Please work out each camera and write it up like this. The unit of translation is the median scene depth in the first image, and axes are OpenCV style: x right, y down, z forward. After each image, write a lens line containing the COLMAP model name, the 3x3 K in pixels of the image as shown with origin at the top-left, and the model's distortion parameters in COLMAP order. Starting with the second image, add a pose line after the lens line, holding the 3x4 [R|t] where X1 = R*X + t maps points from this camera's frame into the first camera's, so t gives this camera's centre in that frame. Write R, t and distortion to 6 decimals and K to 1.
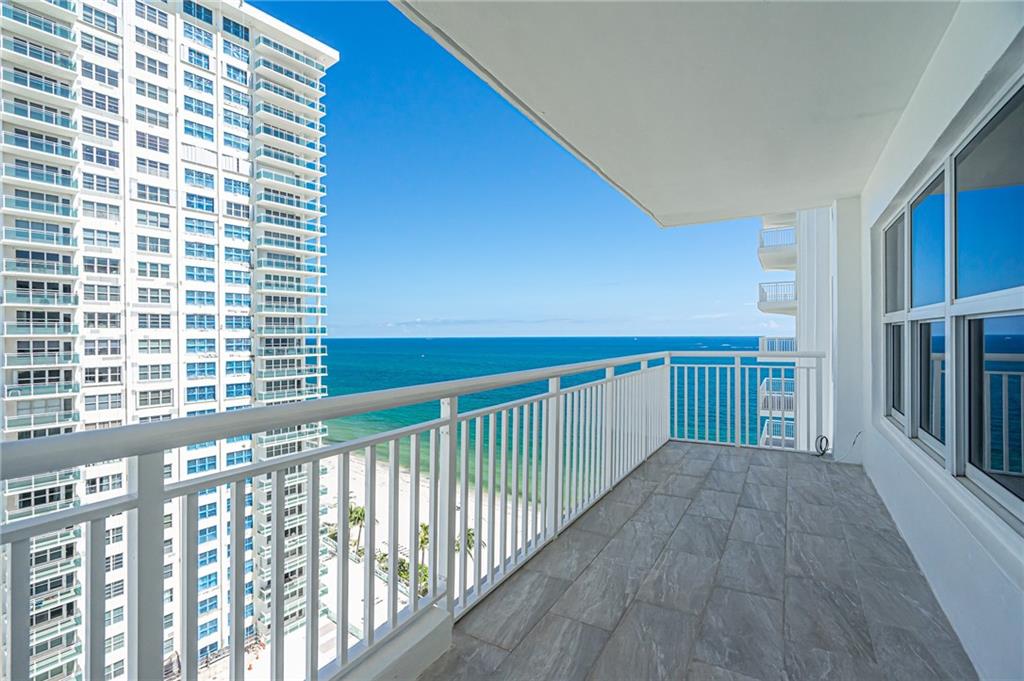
lens RADIAL K [[473.5, 0, 521.0], [0, 473.5, 341.2], [0, 0, 1]] dist [-0.000418, 0.000874]
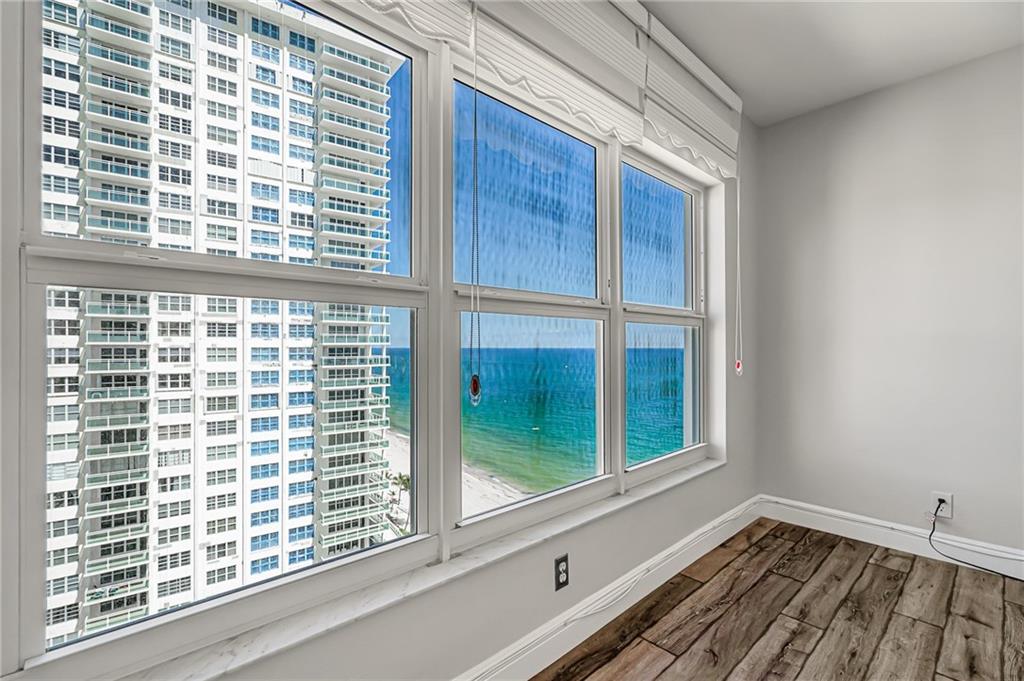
lens RADIAL K [[496.0, 0, 482.9], [0, 496.0, 346.7], [0, 0, 1]] dist [-0.000005, -0.000164]
pose [[0.957902, 0.006528, -0.287022, 0.086079], [-0.009380, 0.999919, -0.008561, -0.001815], [0.286943, 0.010893, 0.957886, 0.114979]]
